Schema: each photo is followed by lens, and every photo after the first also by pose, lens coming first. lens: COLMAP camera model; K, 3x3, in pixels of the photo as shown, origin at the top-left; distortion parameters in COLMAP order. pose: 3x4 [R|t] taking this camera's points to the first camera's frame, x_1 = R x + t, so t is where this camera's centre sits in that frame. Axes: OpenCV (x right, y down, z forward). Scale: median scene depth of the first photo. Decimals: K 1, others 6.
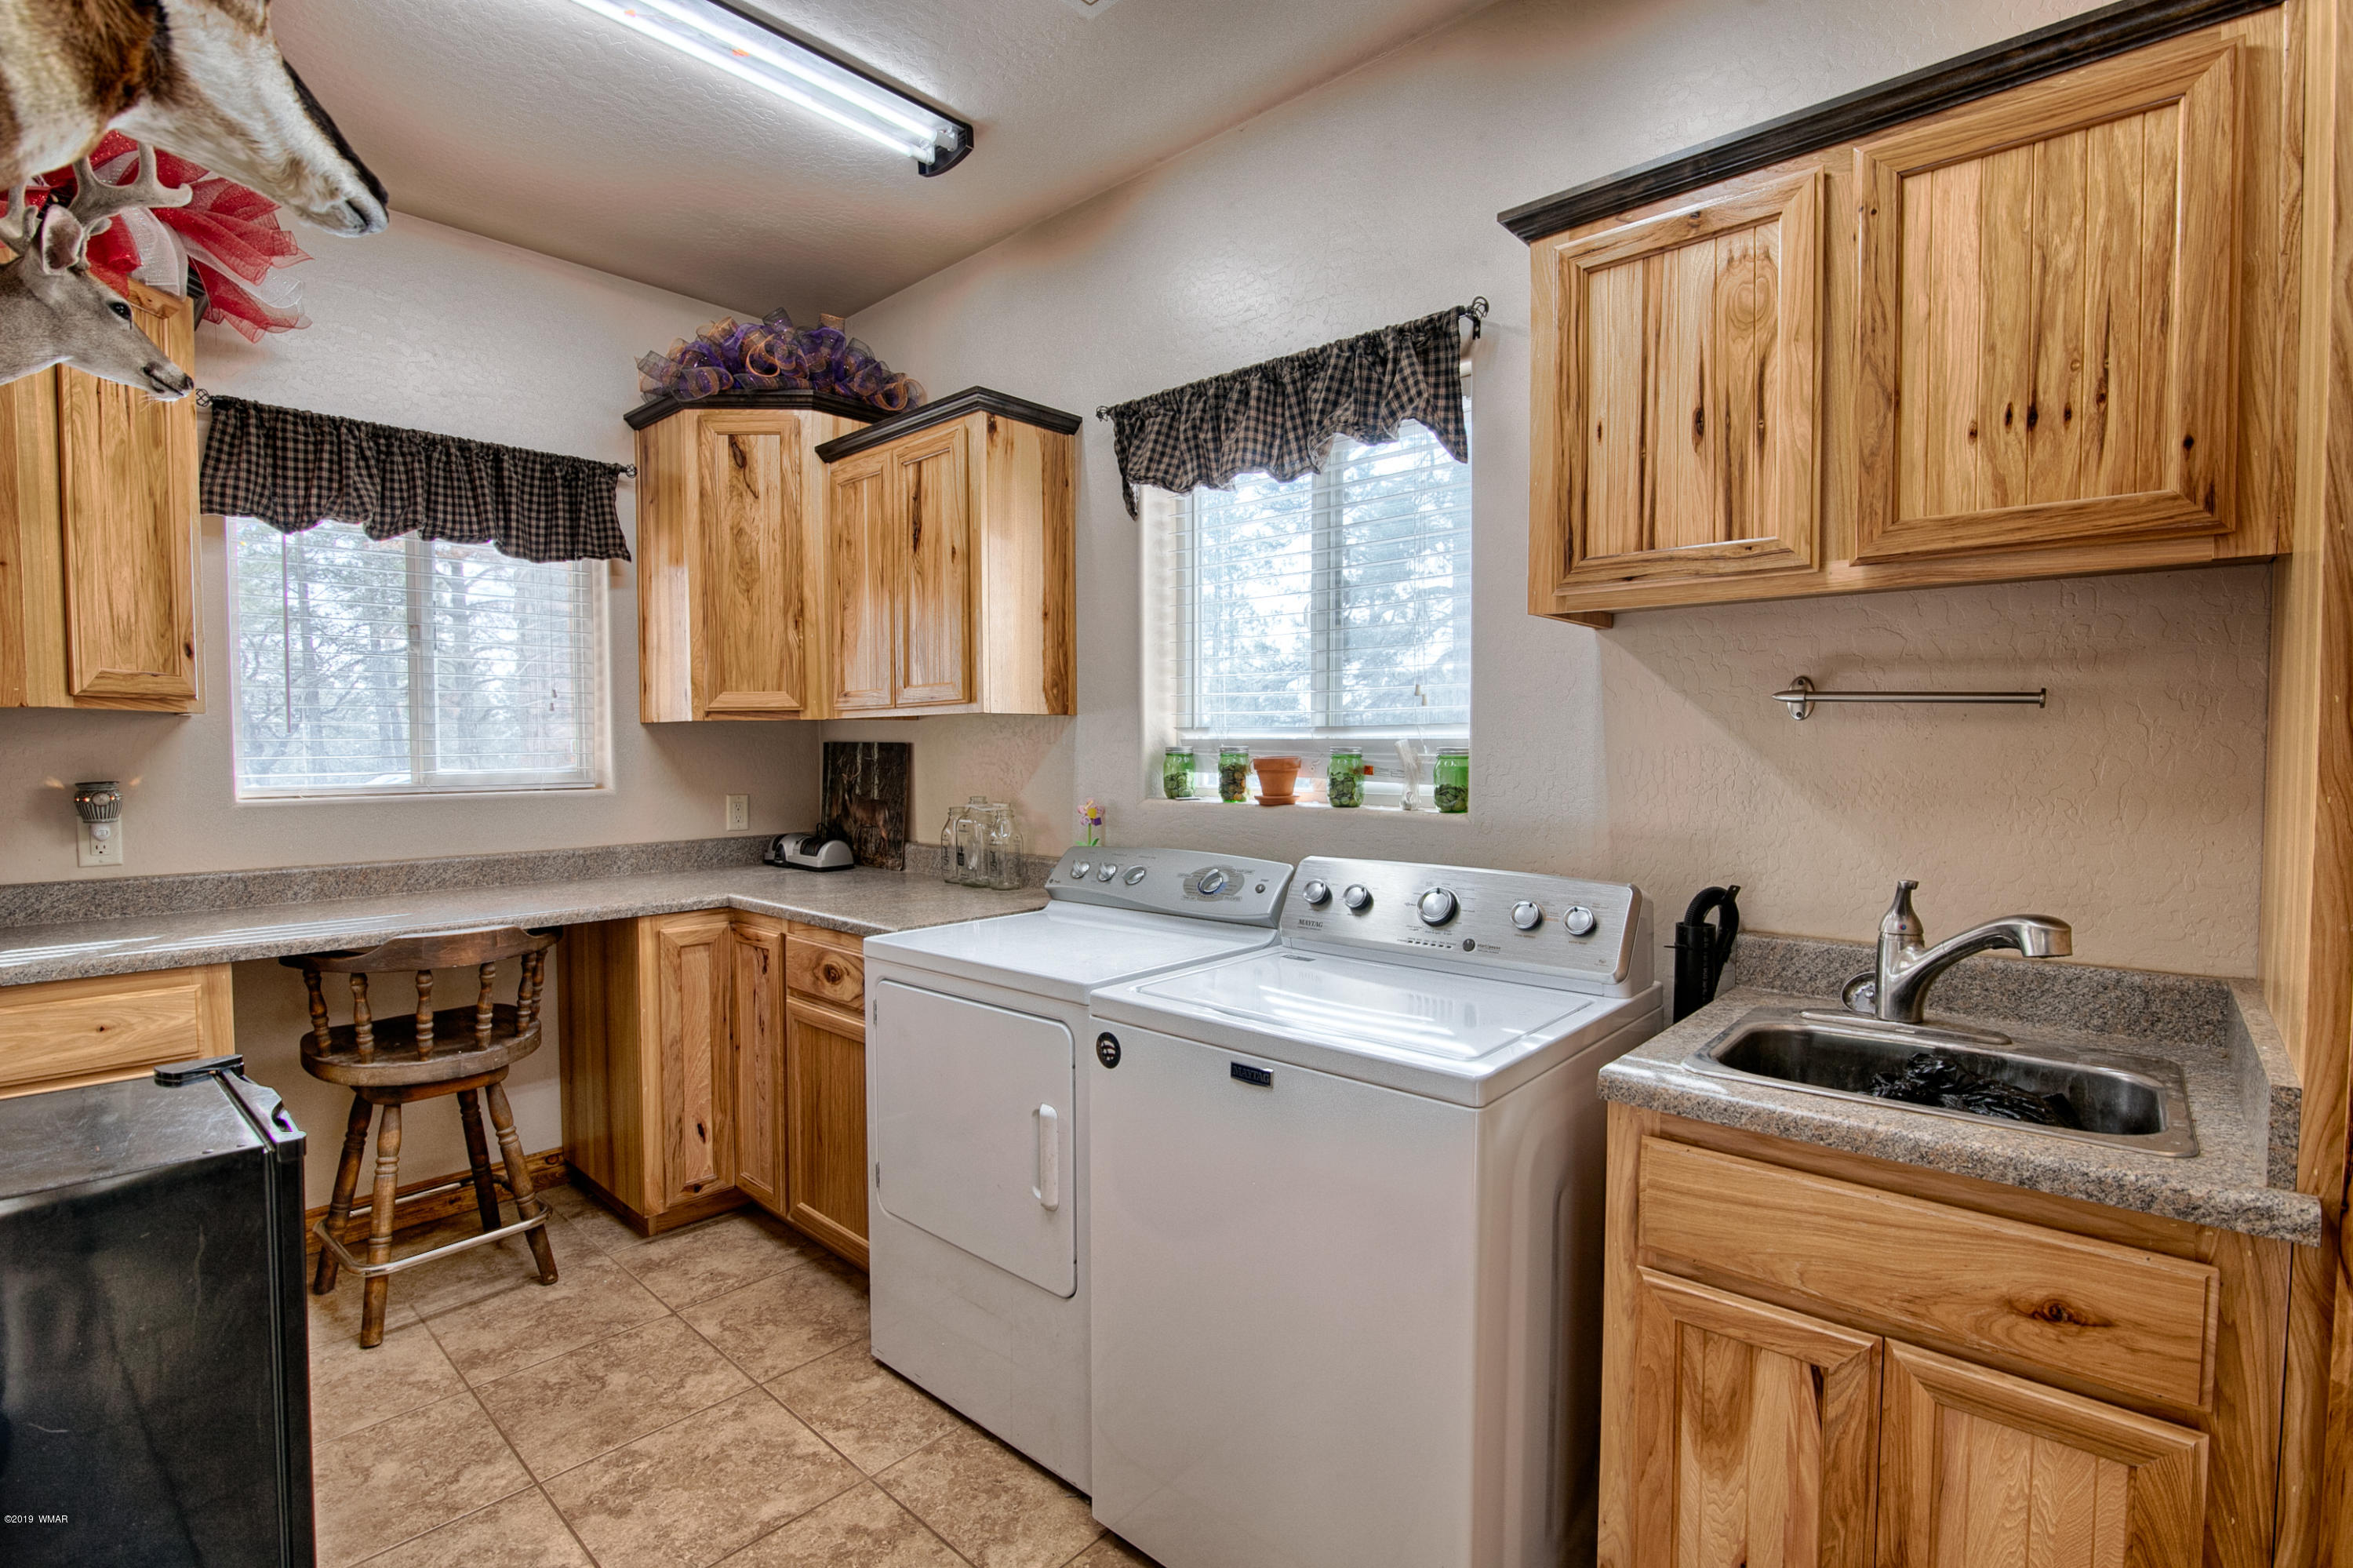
lens RADIAL K [[1078.7, 0, 1176.8], [0, 1078.7, 813.9], [0, 0, 1]] dist [-0.000309, 0.000151]
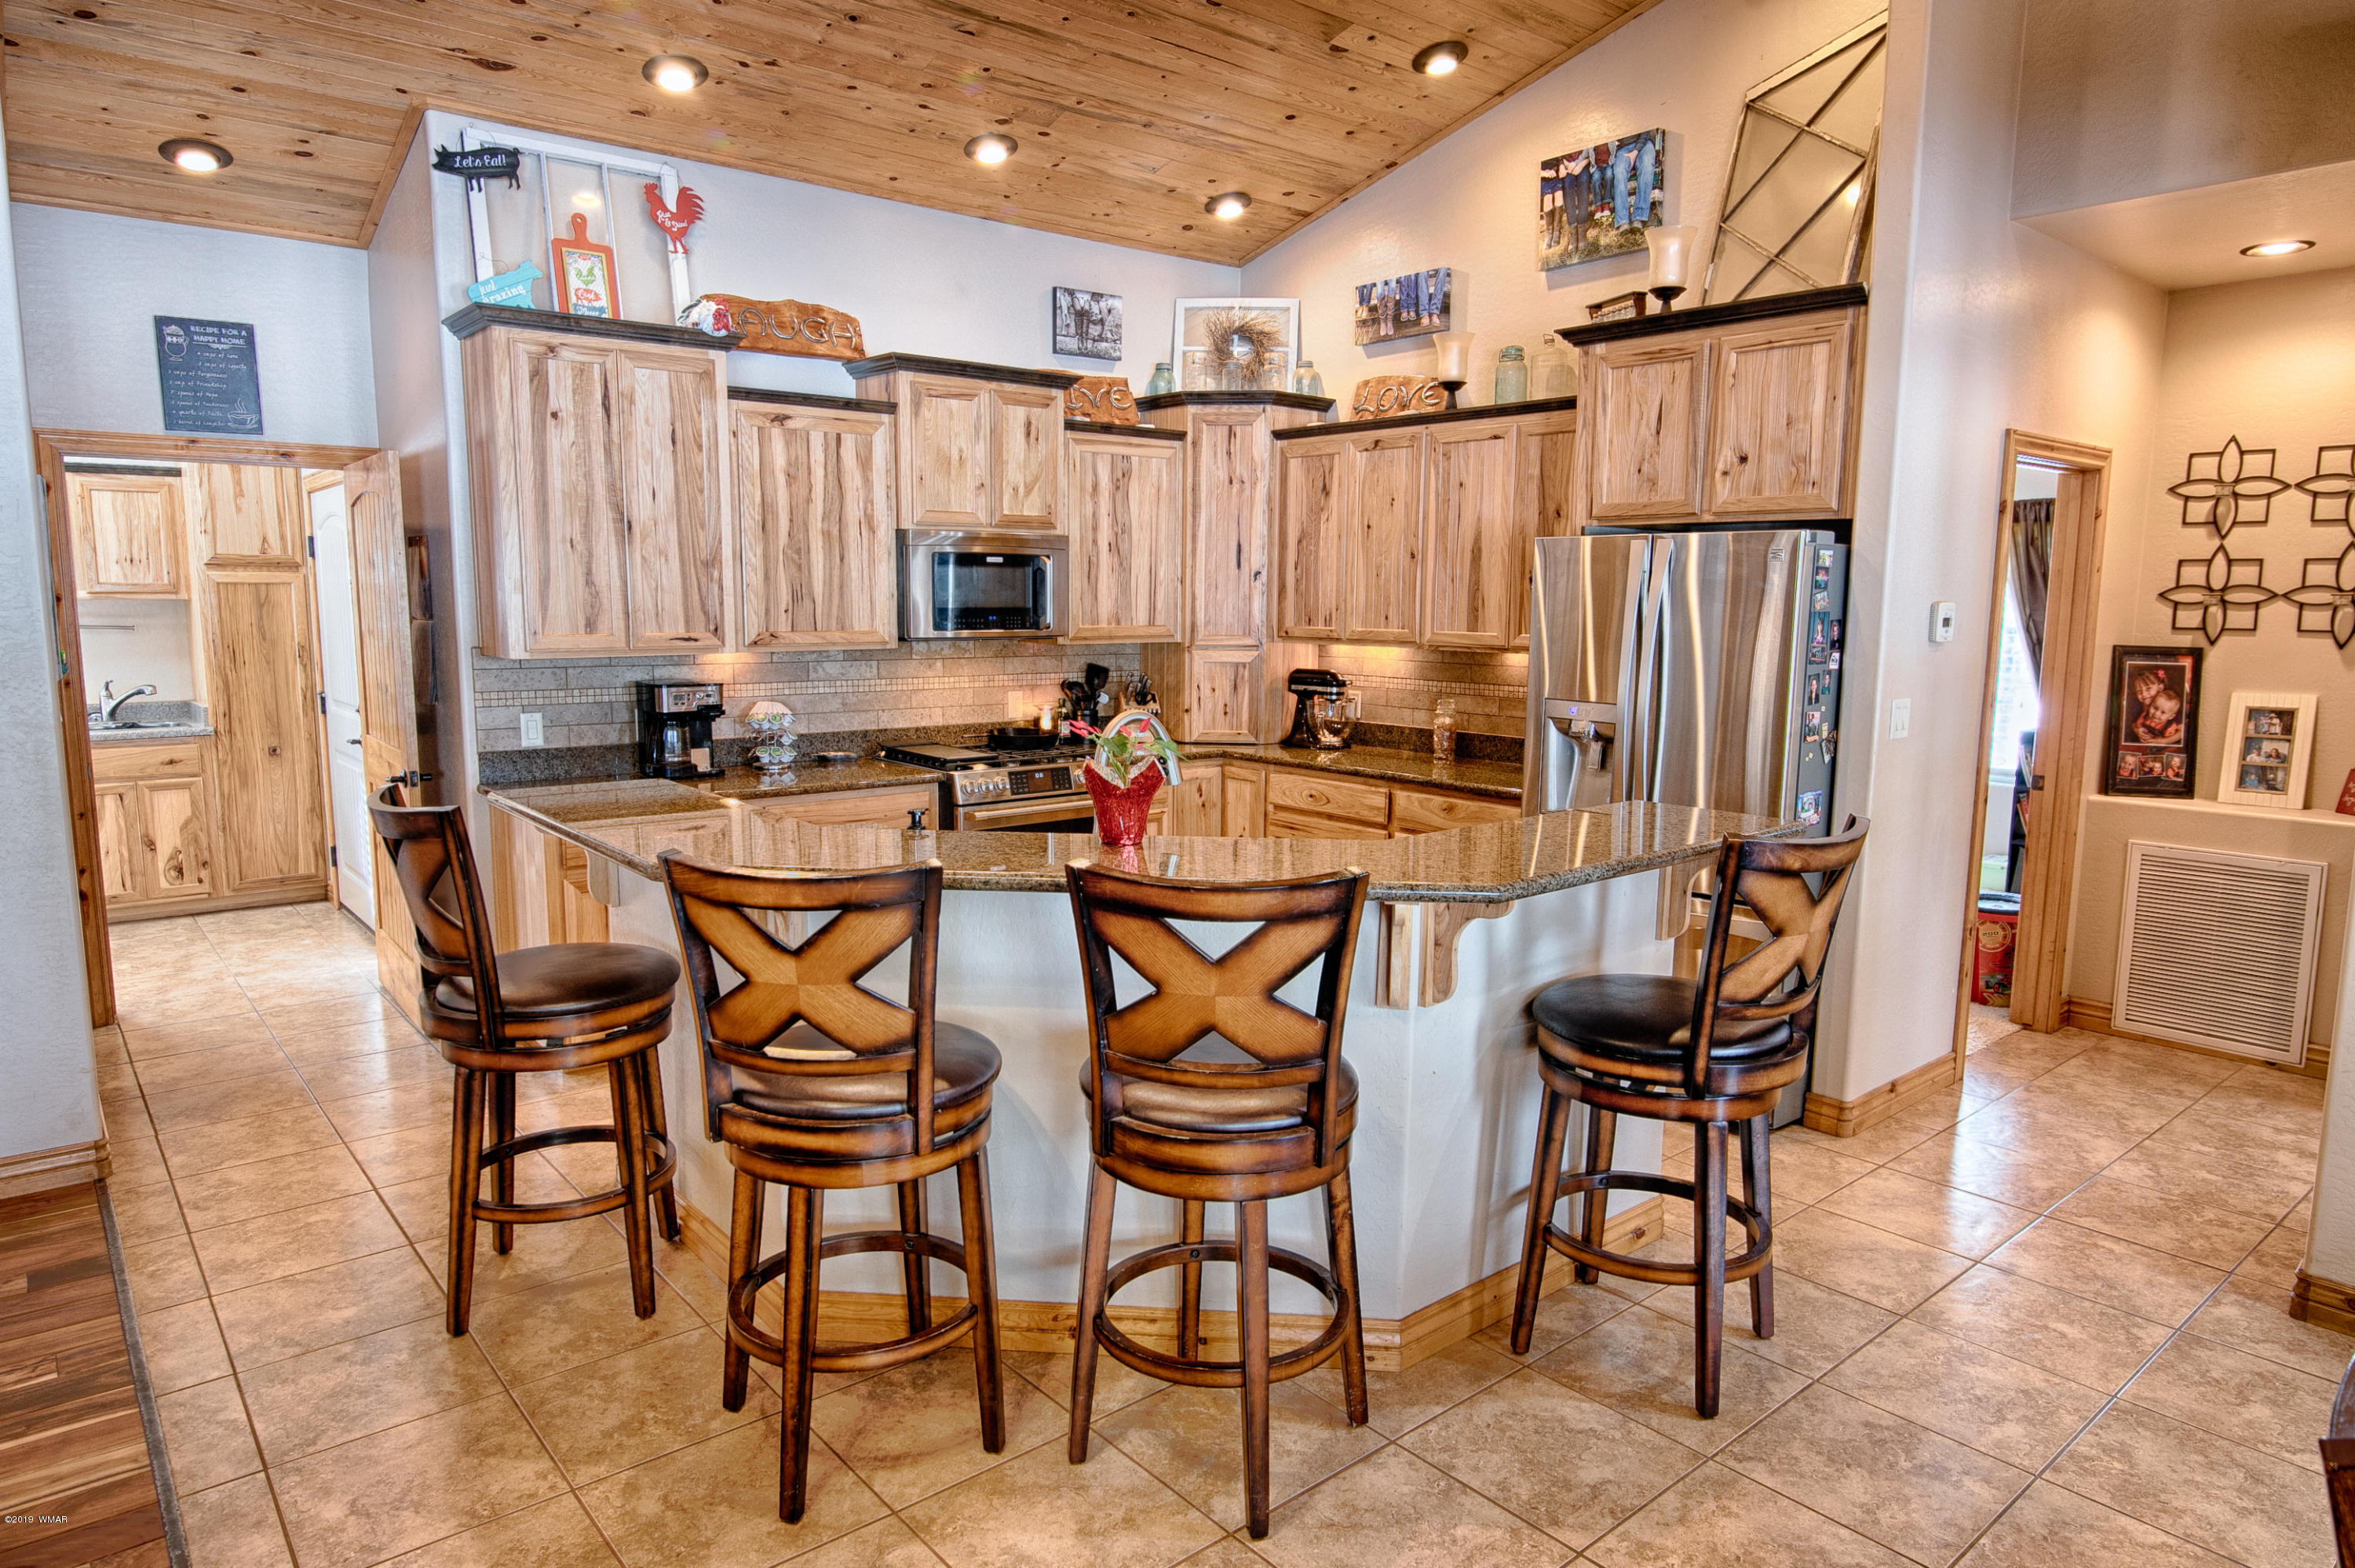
lens RADIAL K [[1444.2, 0, 1185.8], [0, 1444.2, 723.6], [0, 0, 1]] dist [0.001963, 0.001236]
pose [[0.138558, -0.083510, 0.986827, -4.047531], [0.059512, 0.995340, 0.075874, 0.058385], [-0.988565, 0.048215, 0.142882, -3.632155]]
